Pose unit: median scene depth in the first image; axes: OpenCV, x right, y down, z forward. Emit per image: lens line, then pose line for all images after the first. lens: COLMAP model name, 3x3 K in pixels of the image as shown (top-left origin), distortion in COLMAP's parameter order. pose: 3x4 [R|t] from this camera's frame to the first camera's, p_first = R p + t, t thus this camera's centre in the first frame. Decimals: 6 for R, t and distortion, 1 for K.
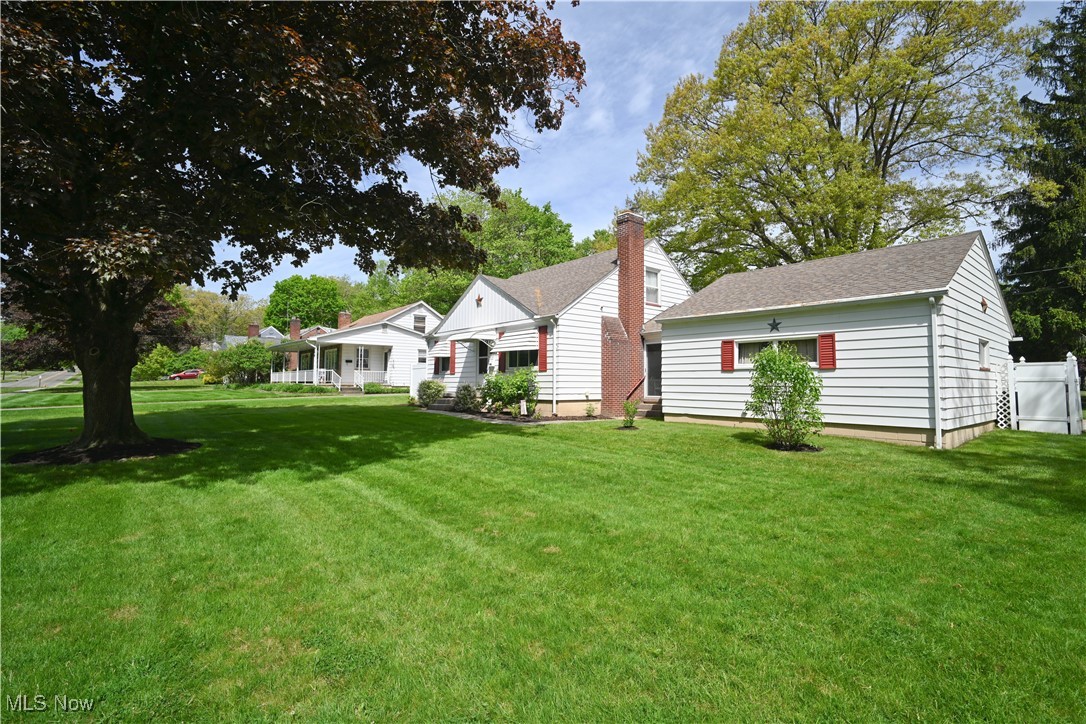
lens RADIAL K [[505.6, 0, 543.7], [0, 505.6, 370.9], [0, 0, 1]] dist [-0.000500, -0.000360]
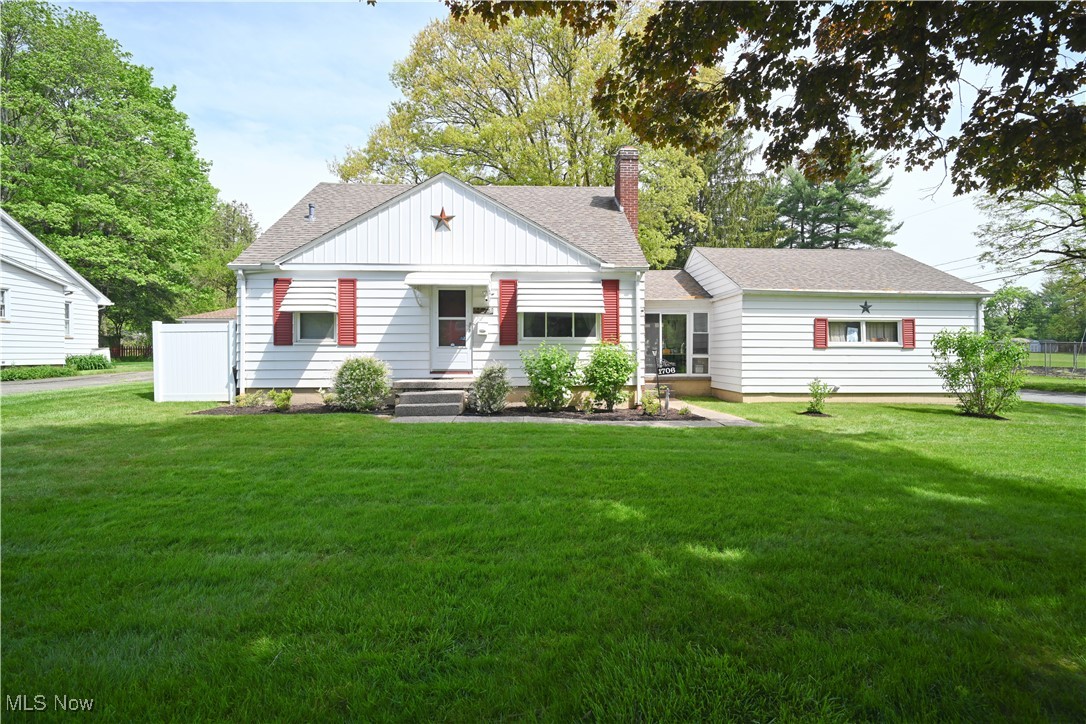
lens RADIAL K [[505.6, 0, 543.7], [0, 505.6, 370.9], [0, 0, 1]] dist [-0.000500, -0.000360]
pose [[0.606765, -0.025592, 0.794469, -0.600696], [-0.018168, 0.998774, 0.046049, 0.006638], [-0.794674, -0.042375, 0.605556, 0.632000]]
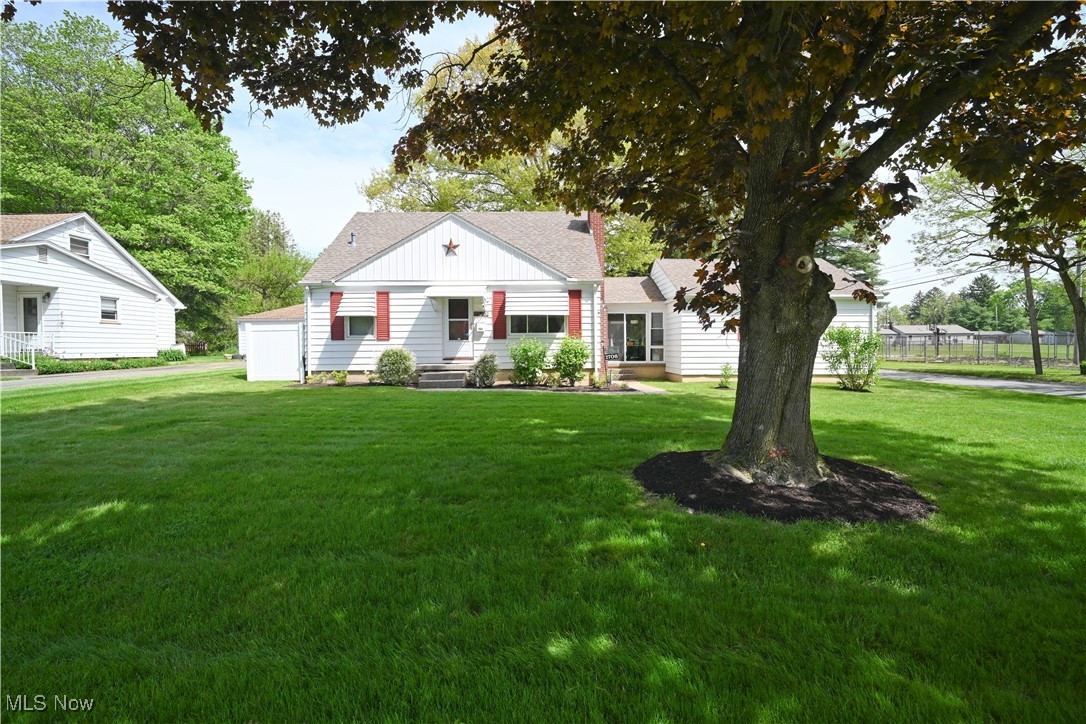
lens RADIAL K [[518.8, 0, 541.5], [0, 518.8, 377.4], [0, 0, 1]] dist [-0.000536, -0.000216]
pose [[0.637991, -0.043848, 0.768794, -0.773363], [-0.012361, 0.997666, 0.067160, 0.009437], [-0.769945, -0.052351, 0.635960, 0.415868]]
